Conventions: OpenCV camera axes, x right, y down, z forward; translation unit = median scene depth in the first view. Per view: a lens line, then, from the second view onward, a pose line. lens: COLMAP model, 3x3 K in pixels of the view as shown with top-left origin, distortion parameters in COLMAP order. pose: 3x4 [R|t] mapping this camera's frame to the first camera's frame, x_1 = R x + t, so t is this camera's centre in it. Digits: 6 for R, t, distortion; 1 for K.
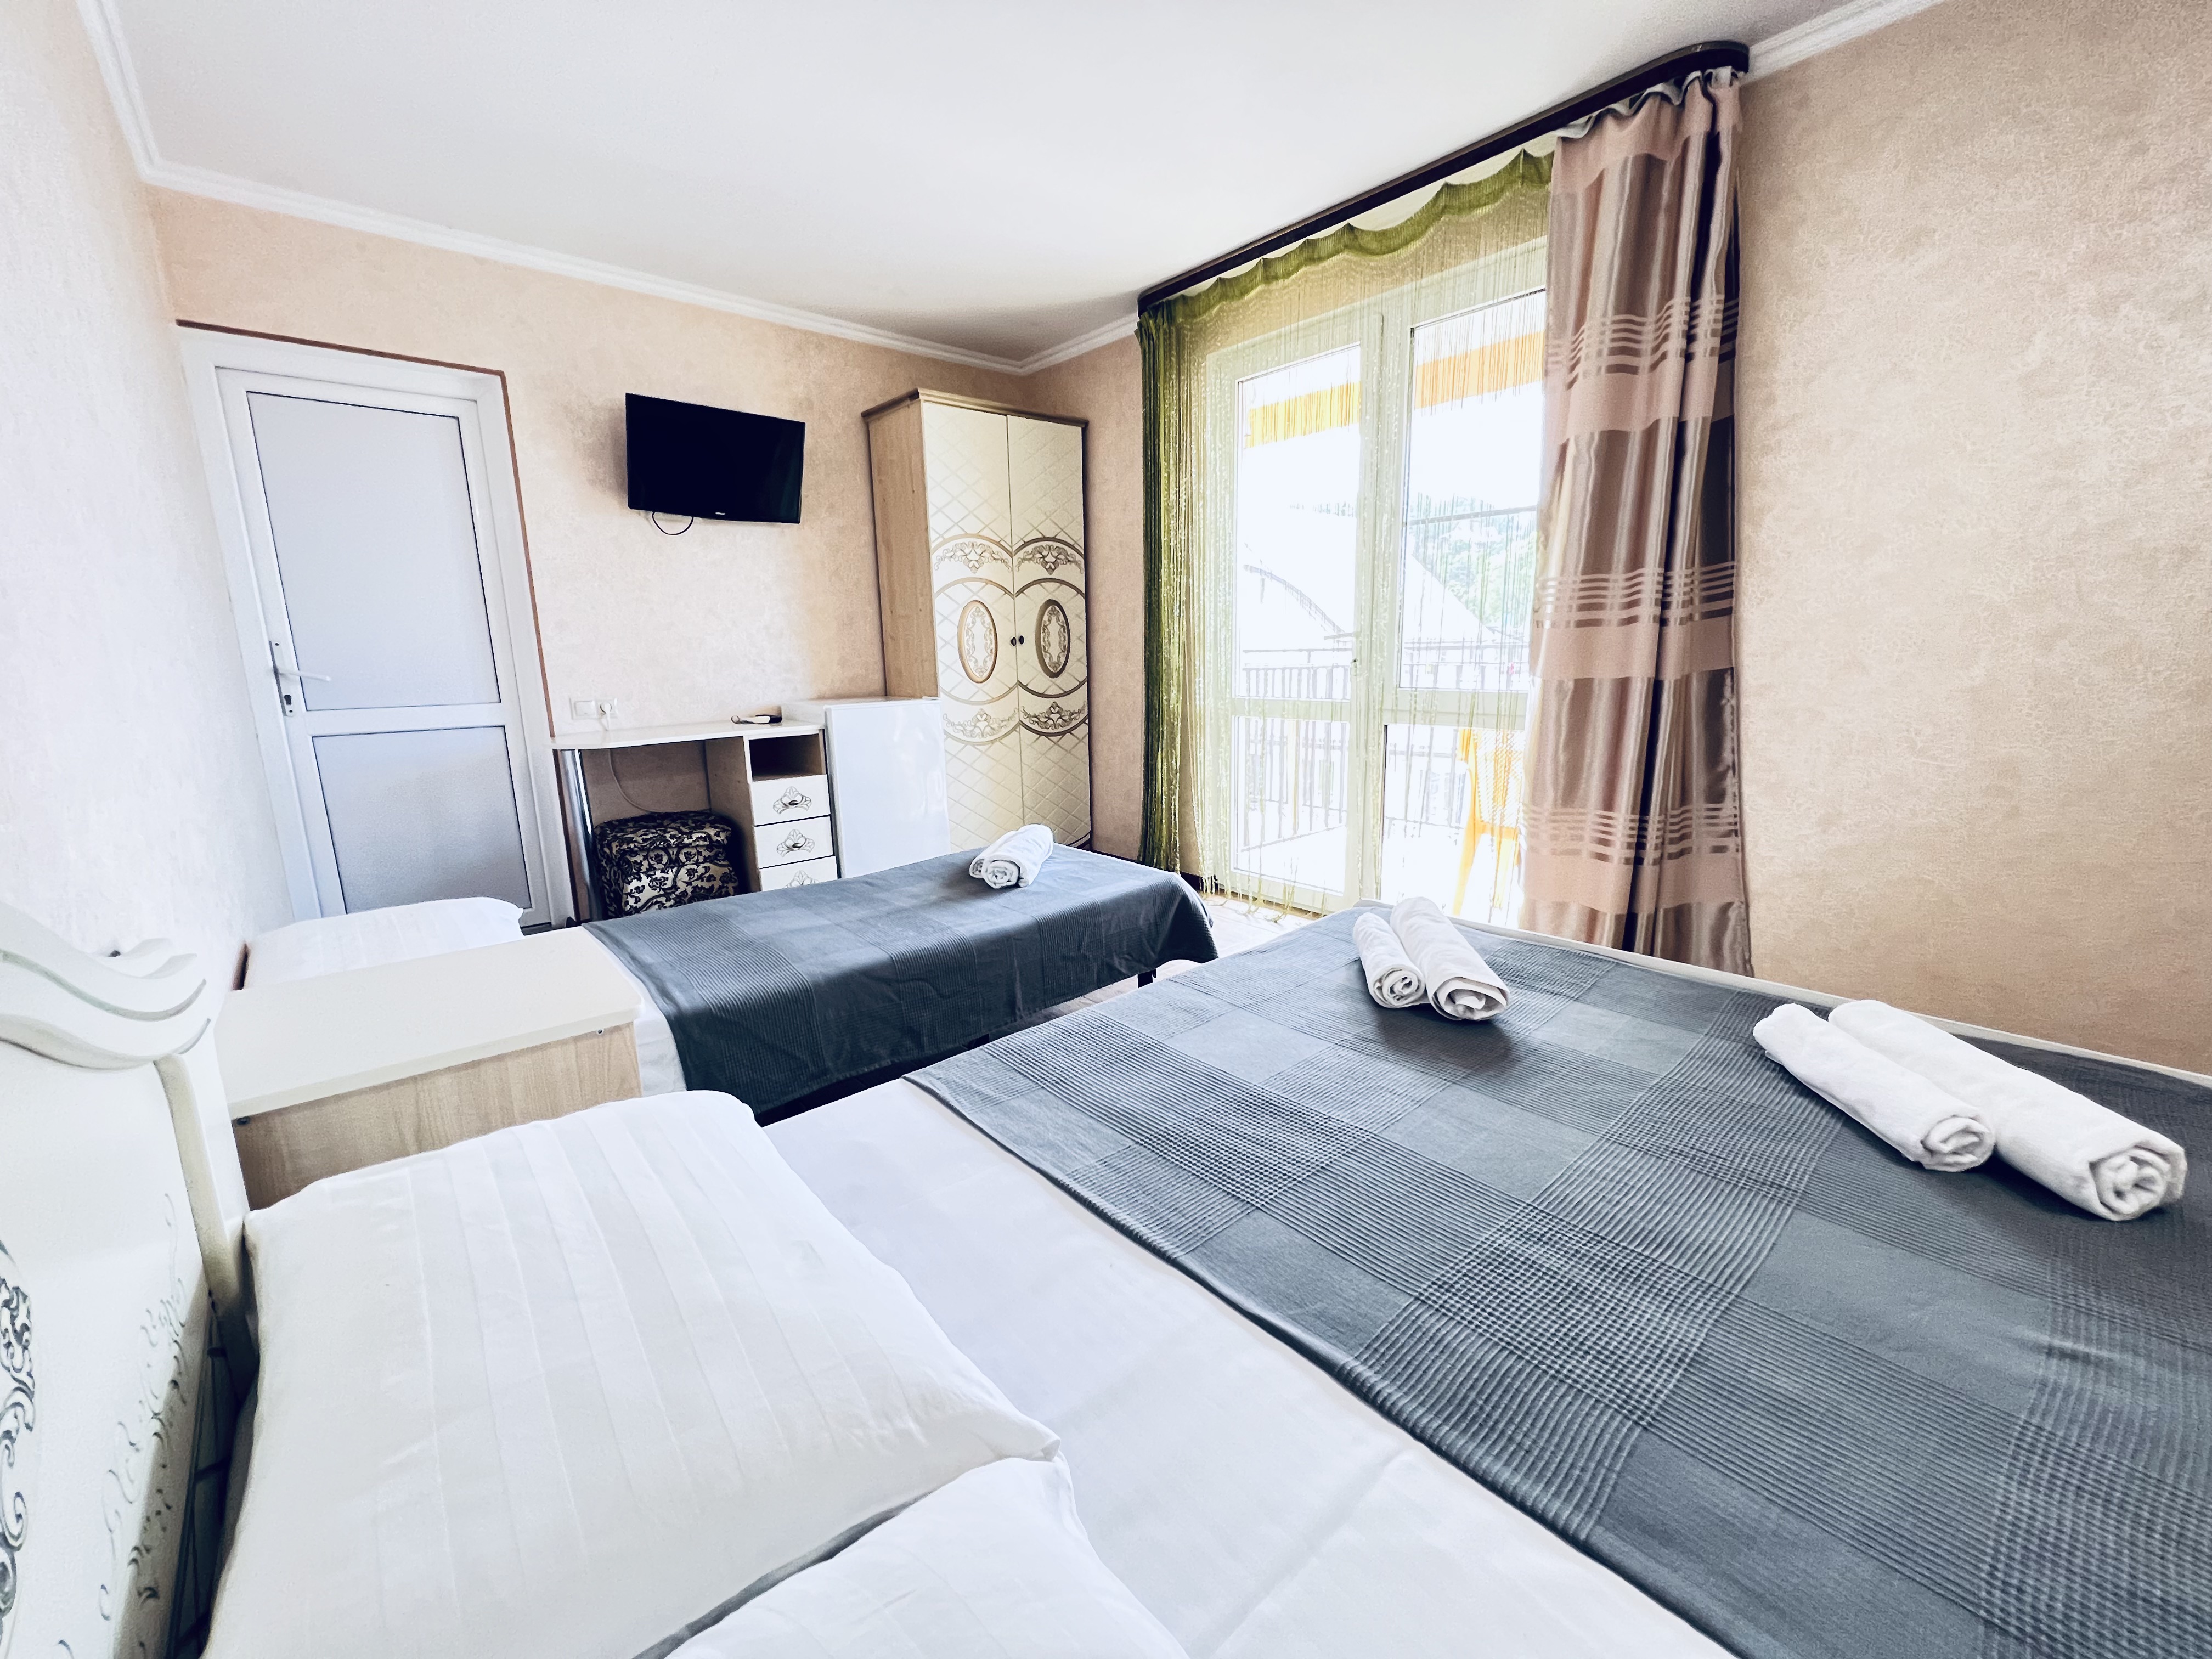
lens RADIAL K [[899.0, 0, 1106.3], [0, 899.0, 839.2], [0, 0, 1]] dist [-0.015446, 0.000048]
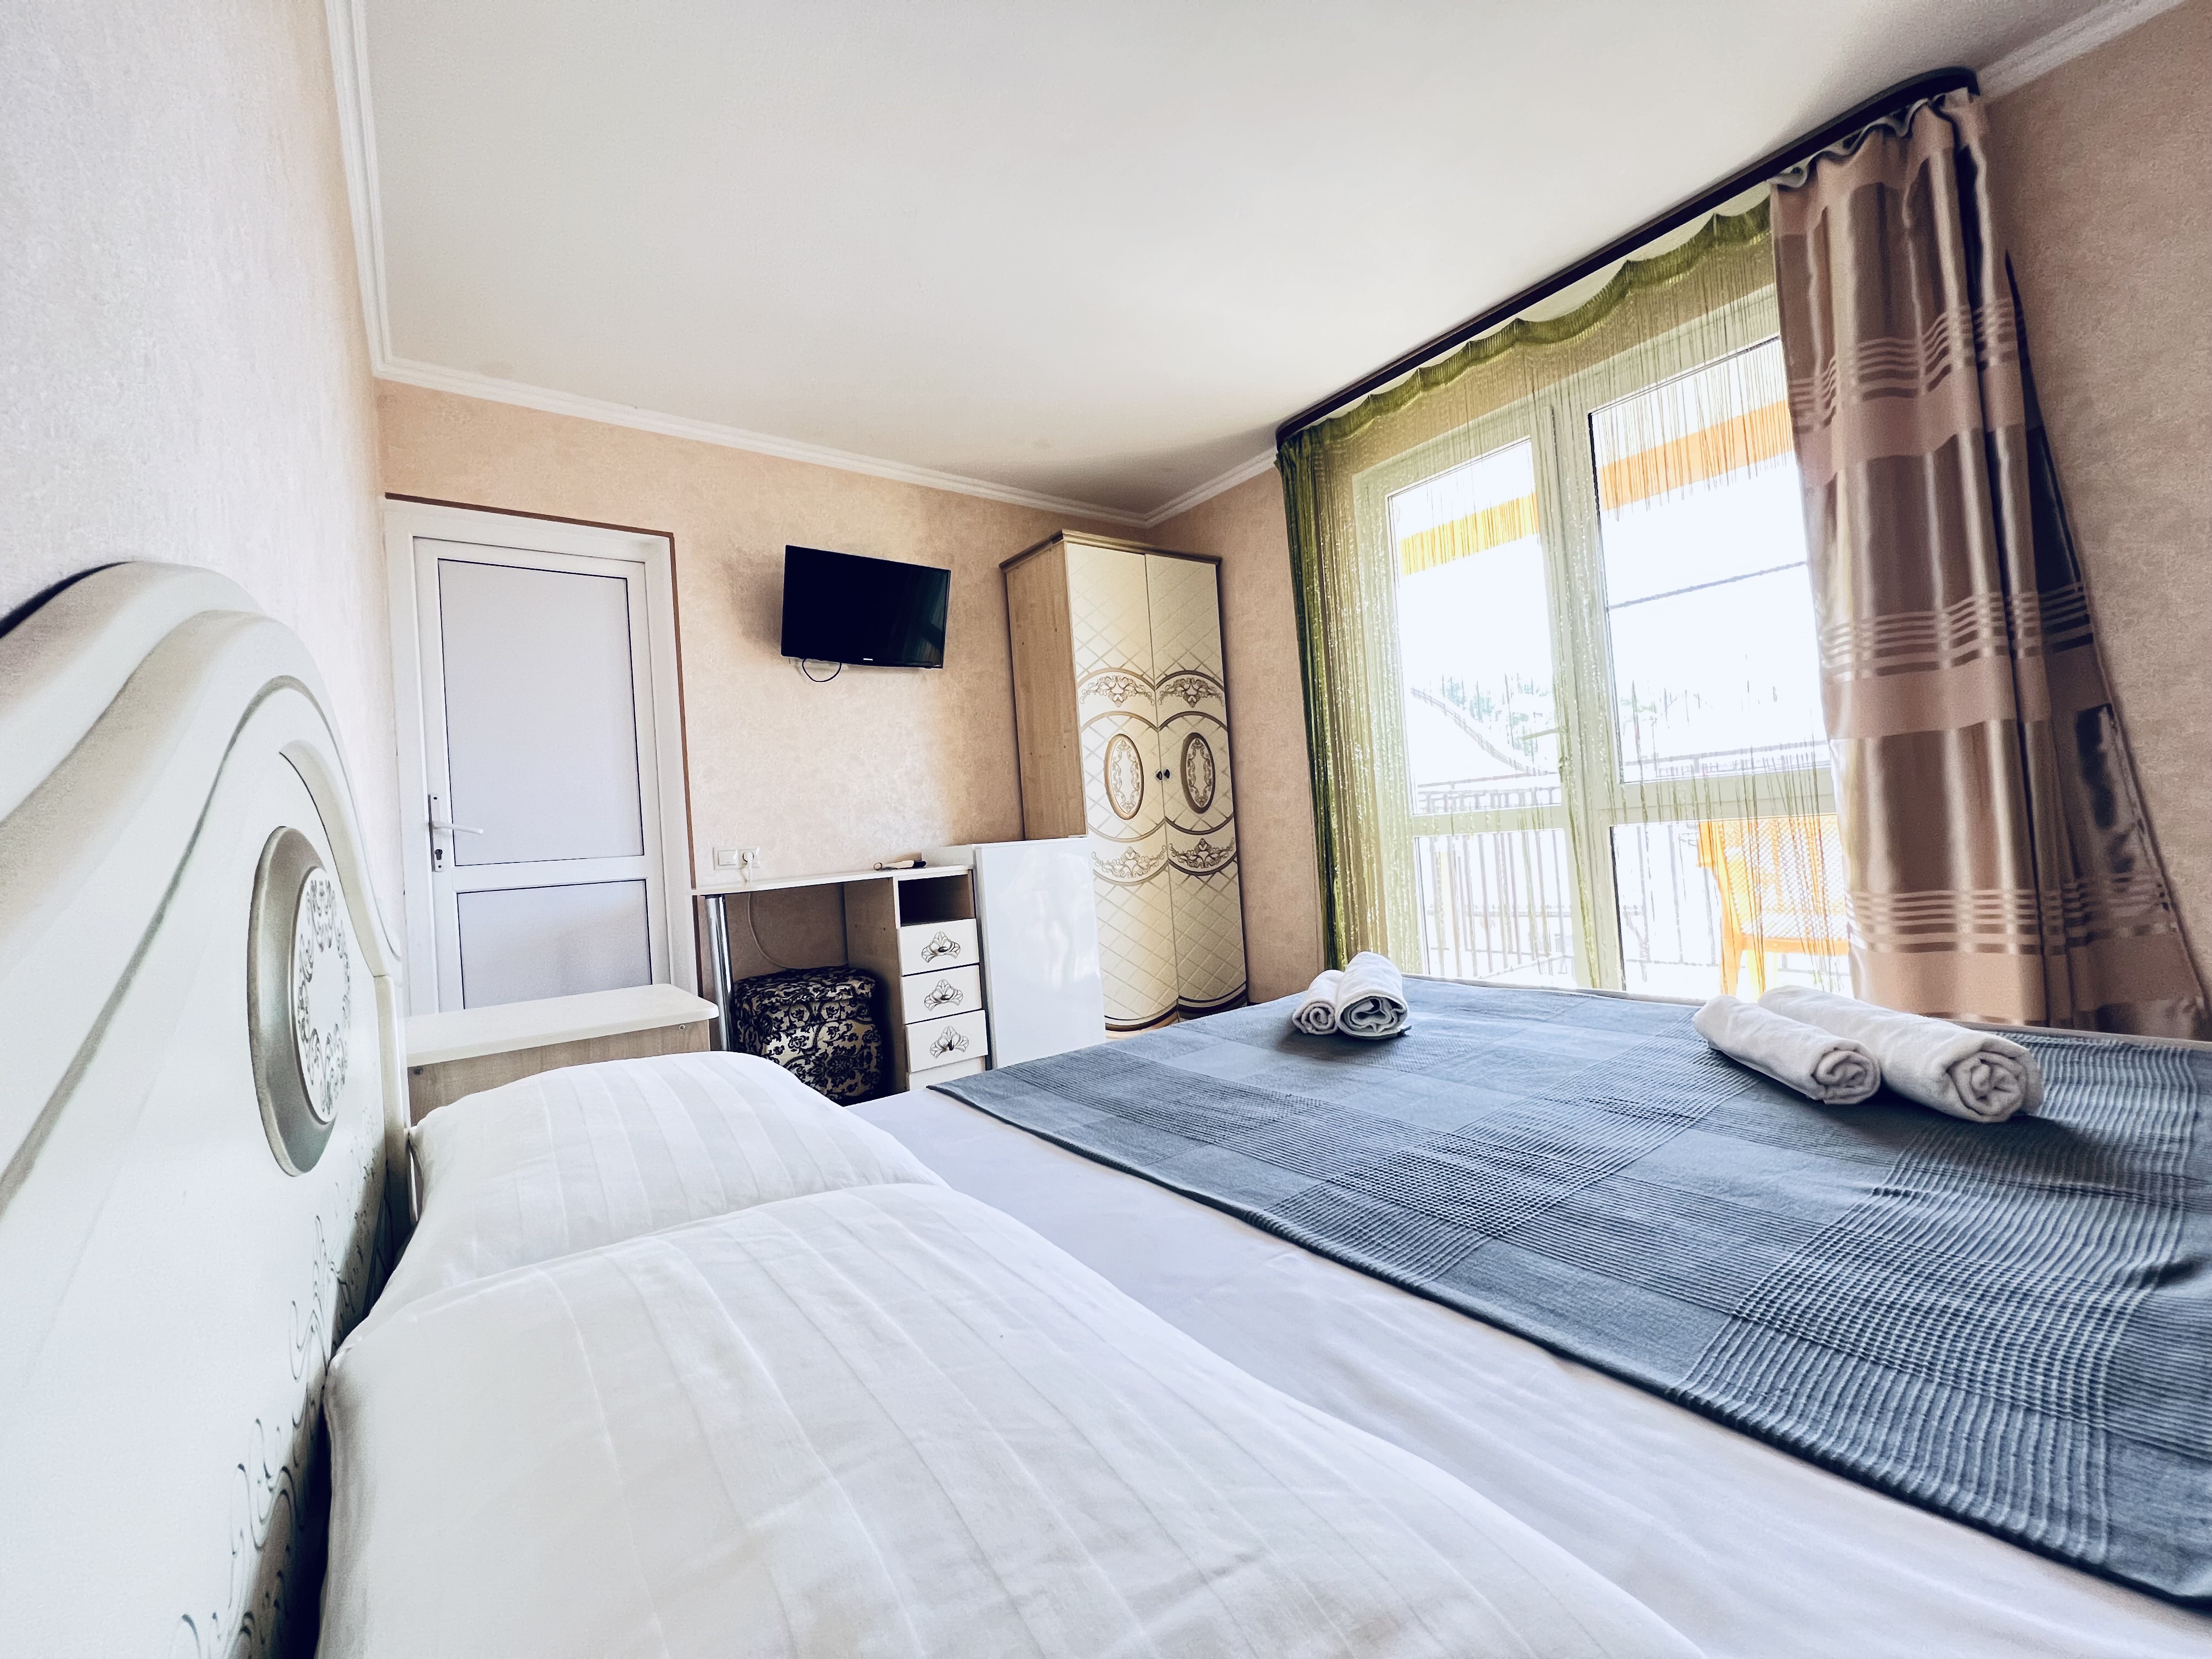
lens RADIAL K [[876.1, 0, 1063.8], [0, 876.1, 843.8], [0, 0, 1]] dist [-0.015387, 0.001746]
pose [[0.994933, -0.054625, -0.084401, -0.154084], [0.034665, 0.974427, -0.222013, 0.059477], [0.094370, 0.217962, 0.971384, 0.133365]]
